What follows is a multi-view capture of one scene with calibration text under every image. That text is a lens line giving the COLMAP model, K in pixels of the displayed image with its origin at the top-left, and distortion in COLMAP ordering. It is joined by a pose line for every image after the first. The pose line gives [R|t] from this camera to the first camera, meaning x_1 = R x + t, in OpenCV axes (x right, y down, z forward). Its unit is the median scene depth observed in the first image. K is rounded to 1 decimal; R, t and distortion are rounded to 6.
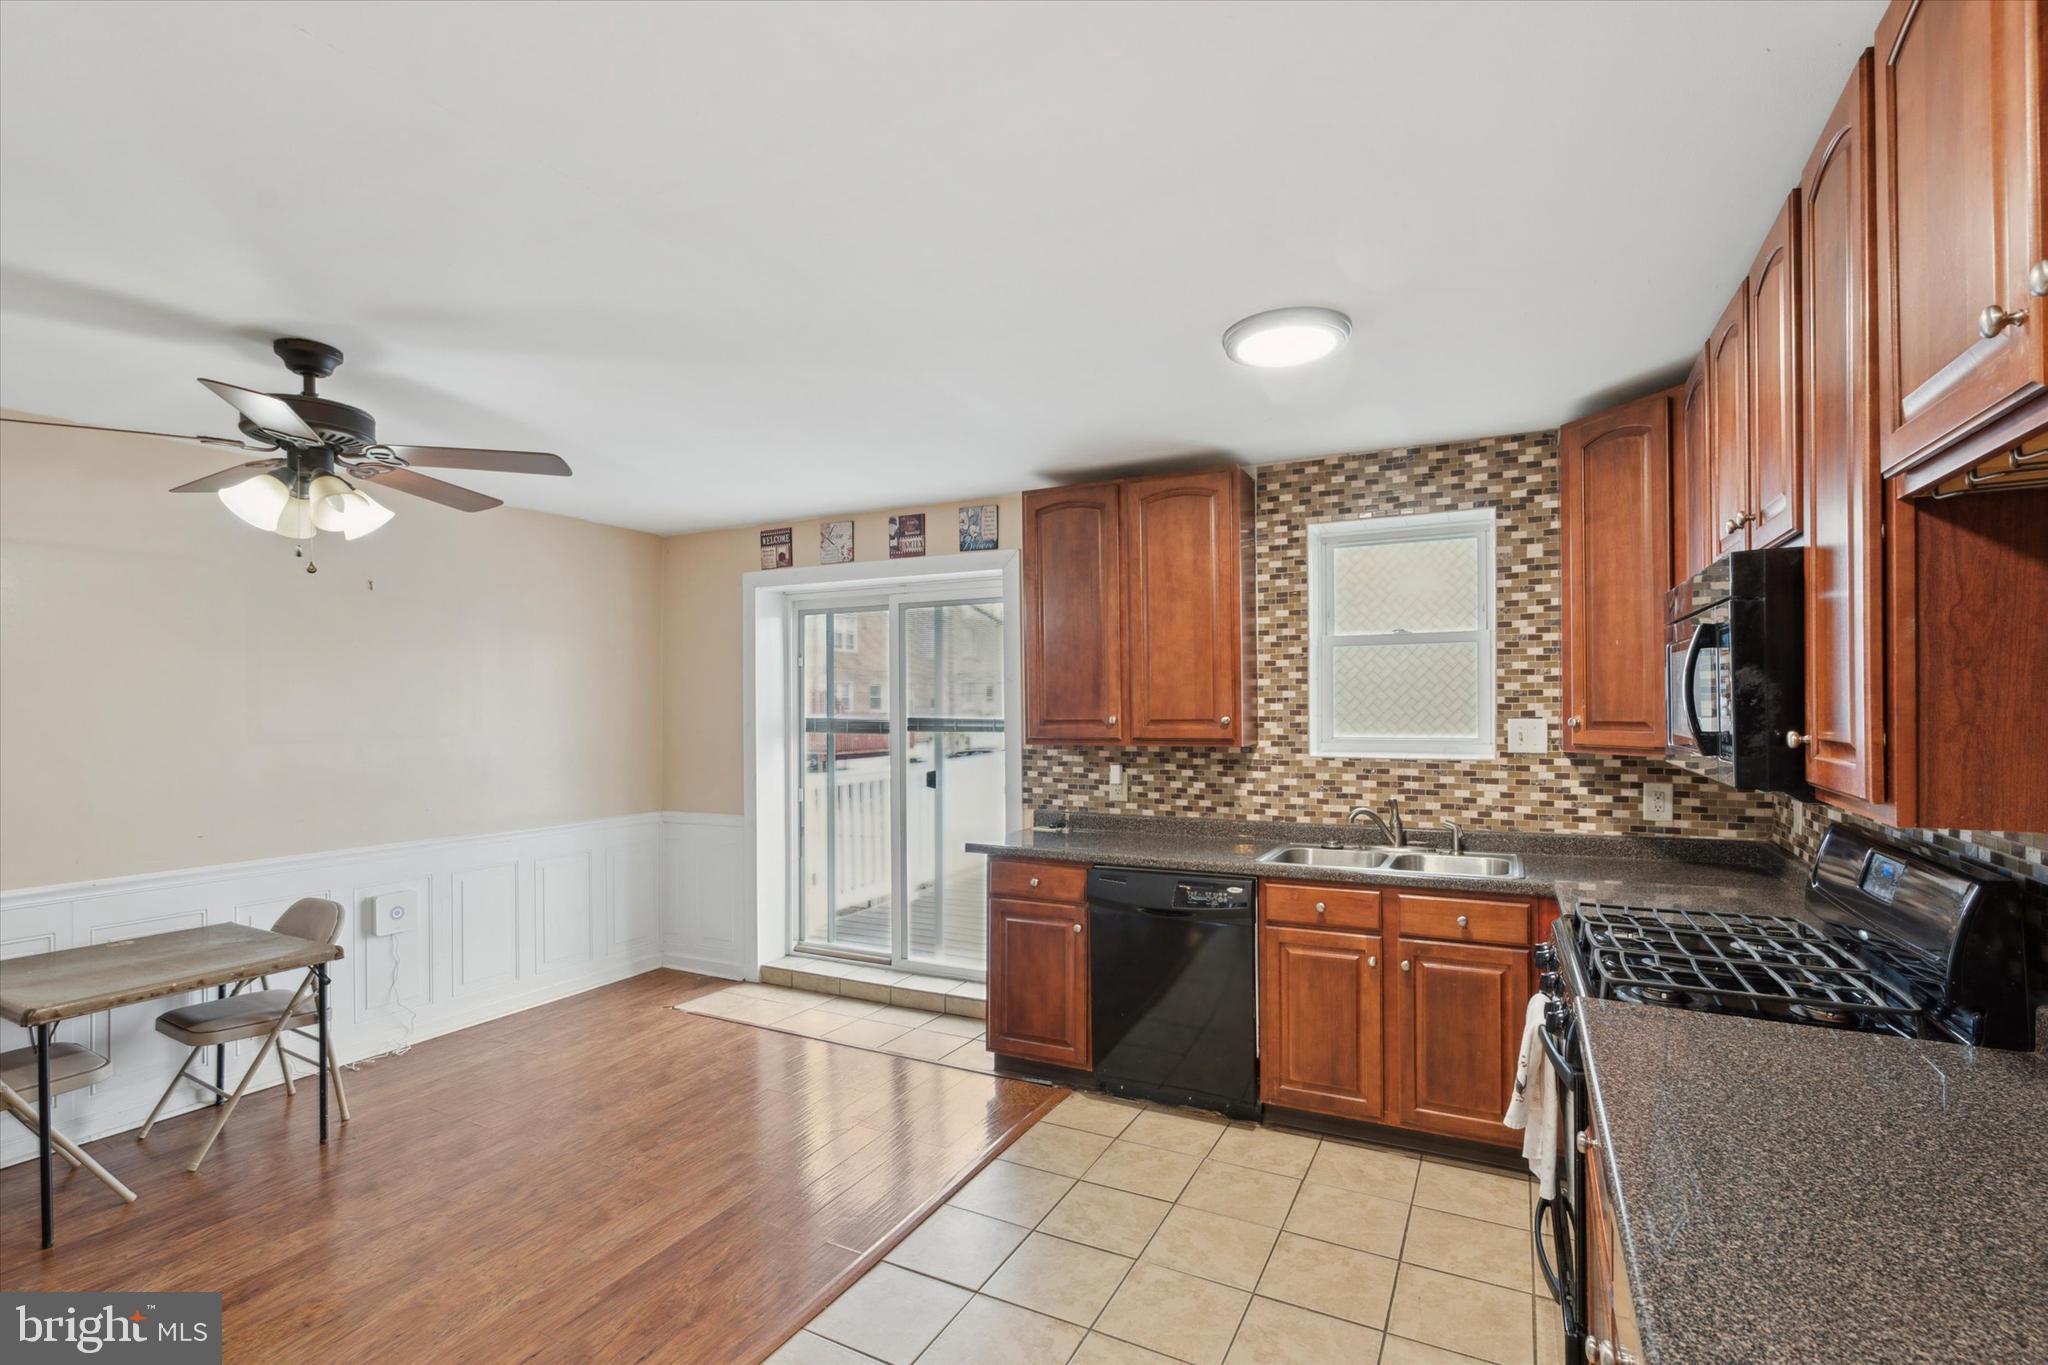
lens RADIAL K [[944.0, 0, 1022.6], [0, 944.0, 702.4], [0, 0, 1]] dist [-0.001893, 0.001789]
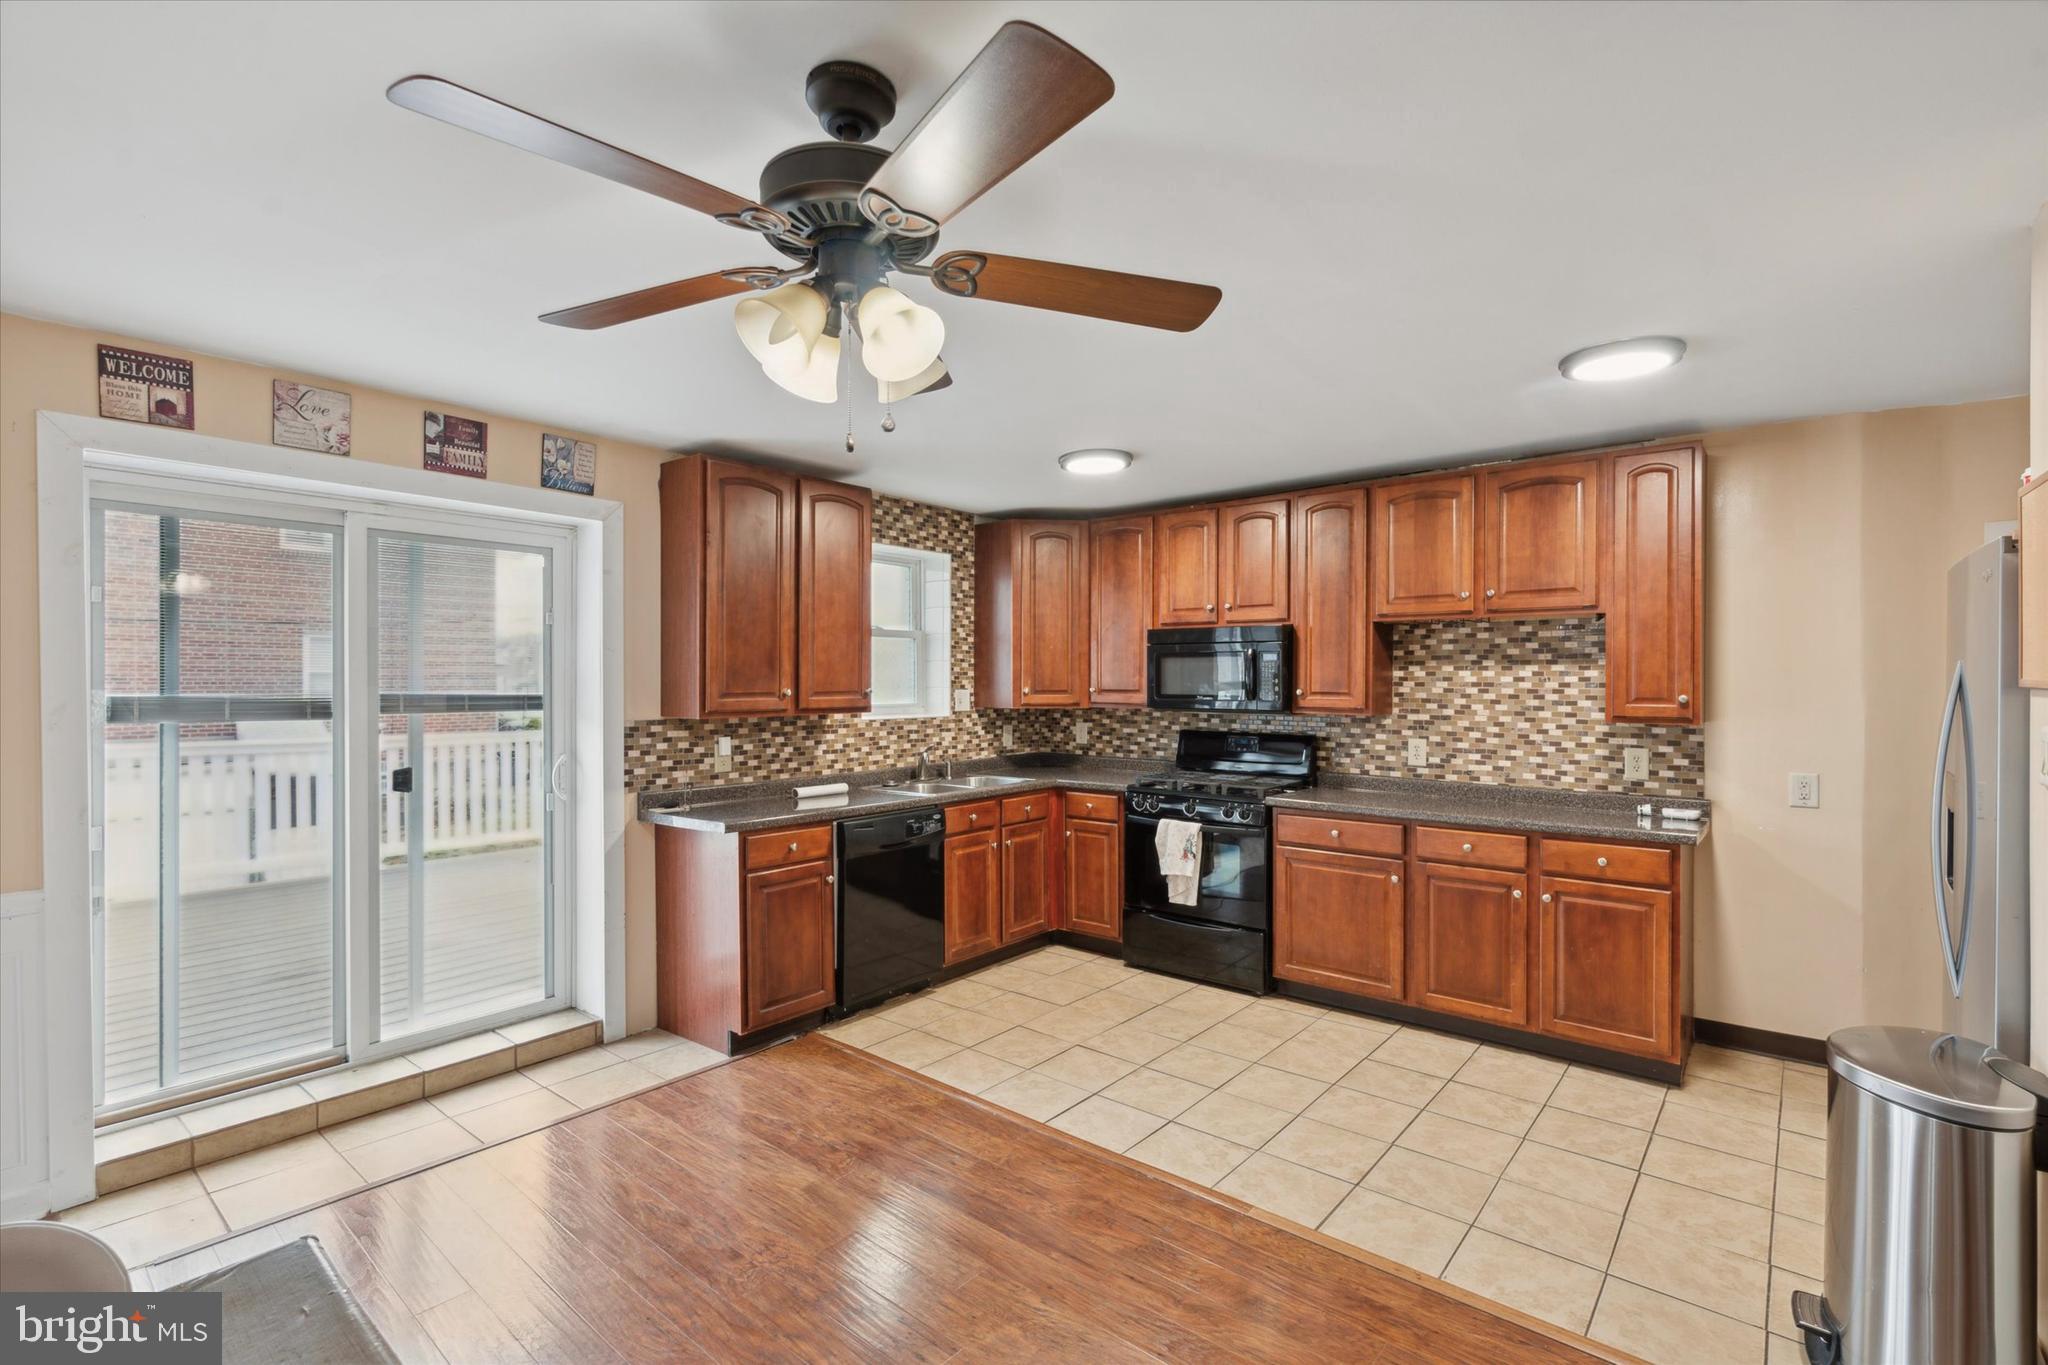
lens RADIAL K [[944.0, 0, 1011.5], [0, 944.0, 683.1], [0, 0, 1]] dist [-0.001893, 0.001789]
pose [[0.214574, 0.005872, 0.976690, -0.941246], [-0.004521, 0.999977, -0.005018, 0.012799], [-0.976697, -0.003339, 0.214596, 0.532141]]
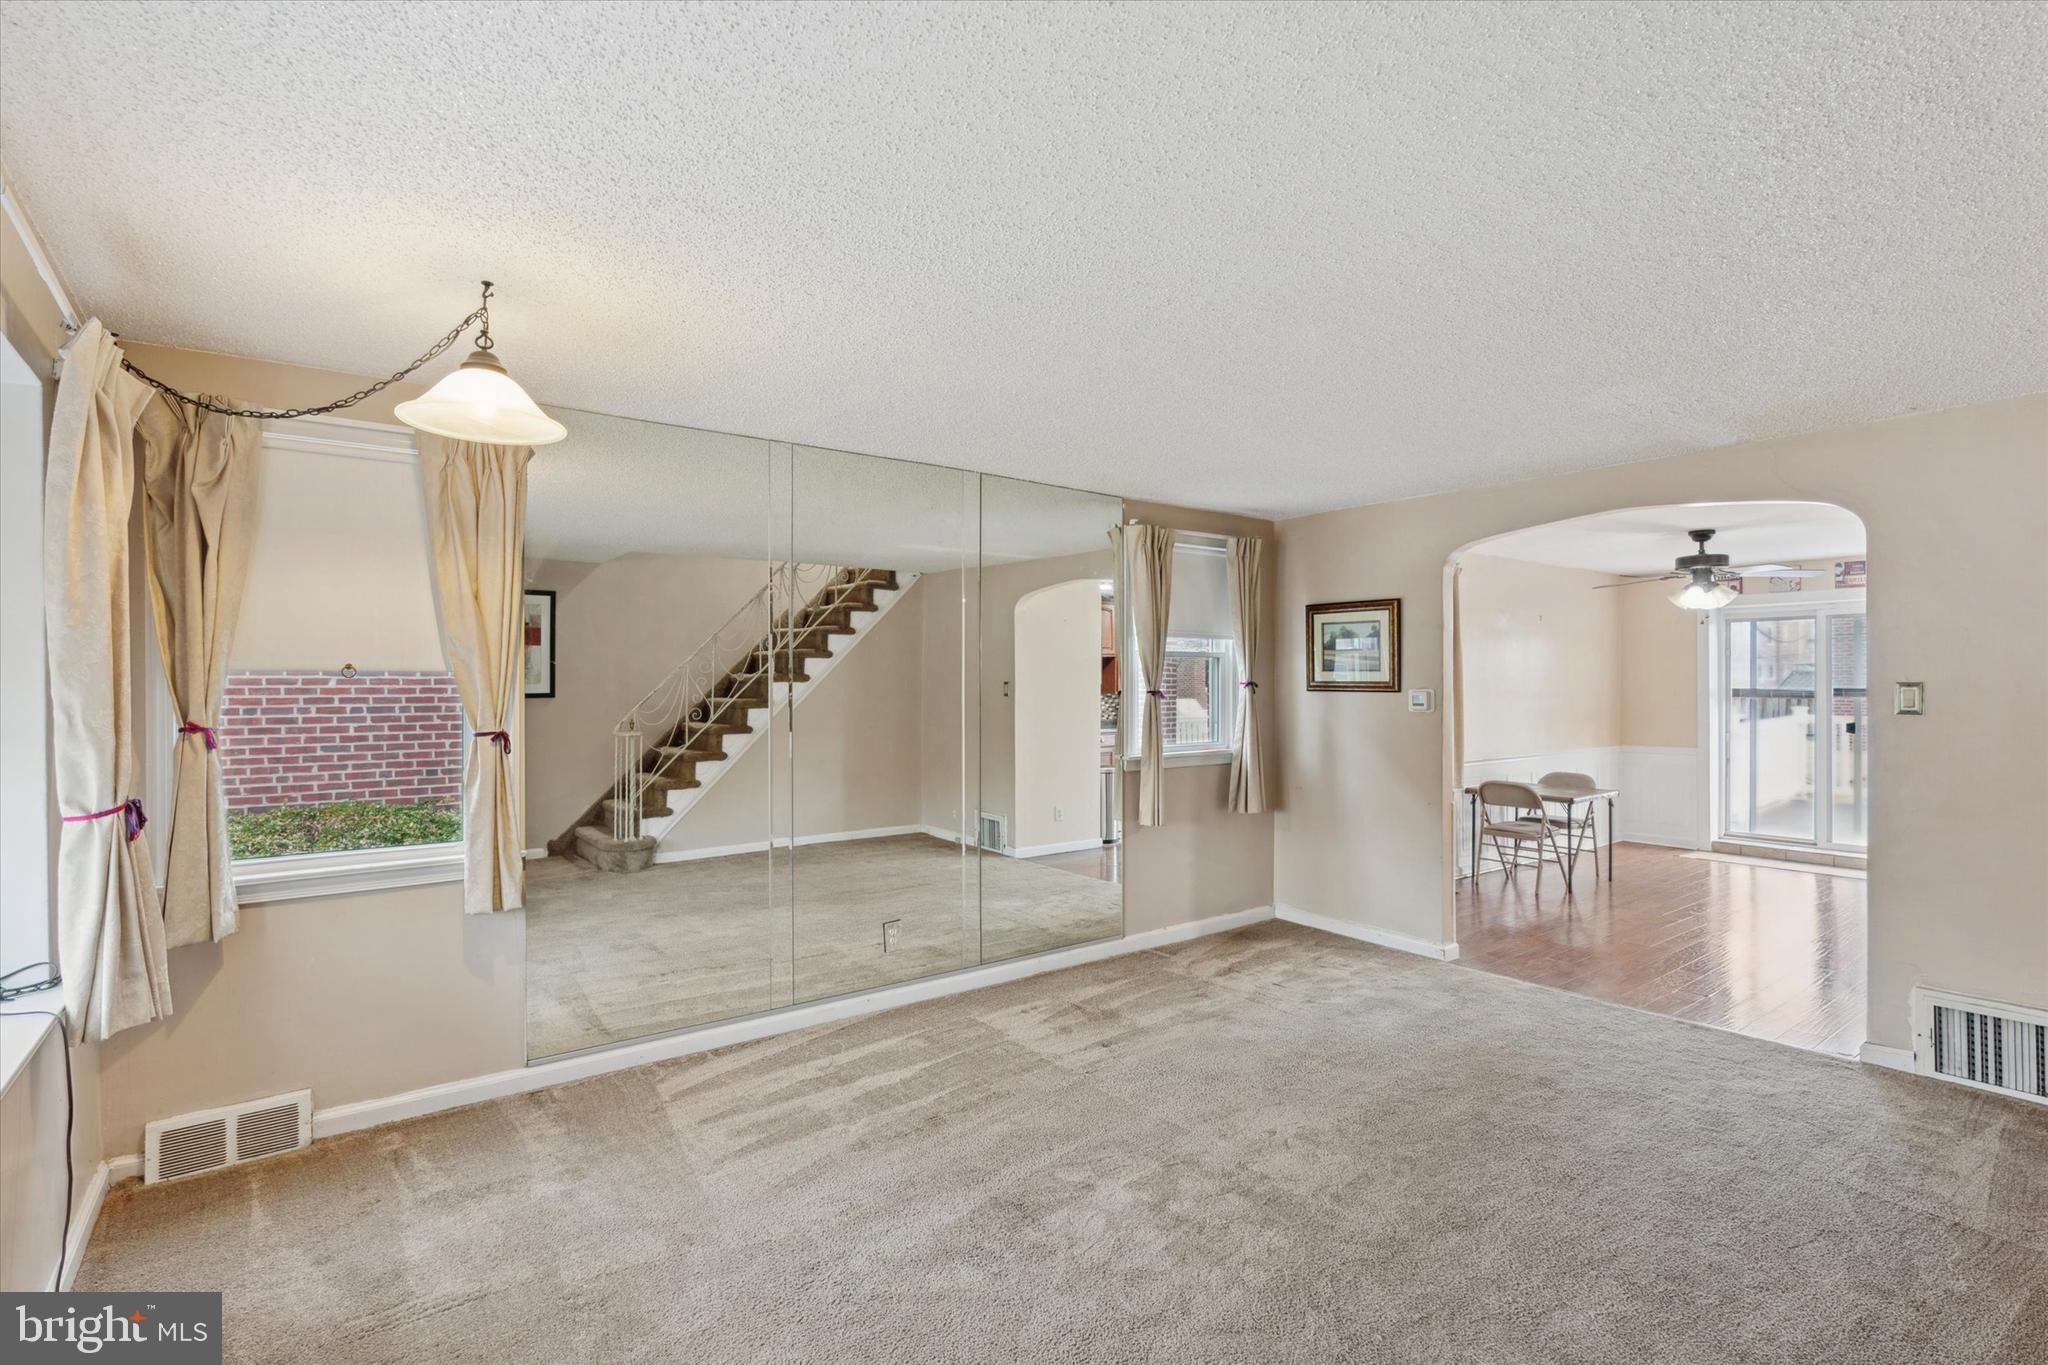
lens RADIAL K [[966.8, 0, 1009.6], [0, 966.8, 692.7], [0, 0, 1]] dist [-0.000584, 0.001075]
pose [[0.898337, 0.008203, -0.439231, -0.864454], [-0.002861, 0.999914, 0.012821, 0.009146], [0.439298, -0.010261, 0.898283, -1.393708]]
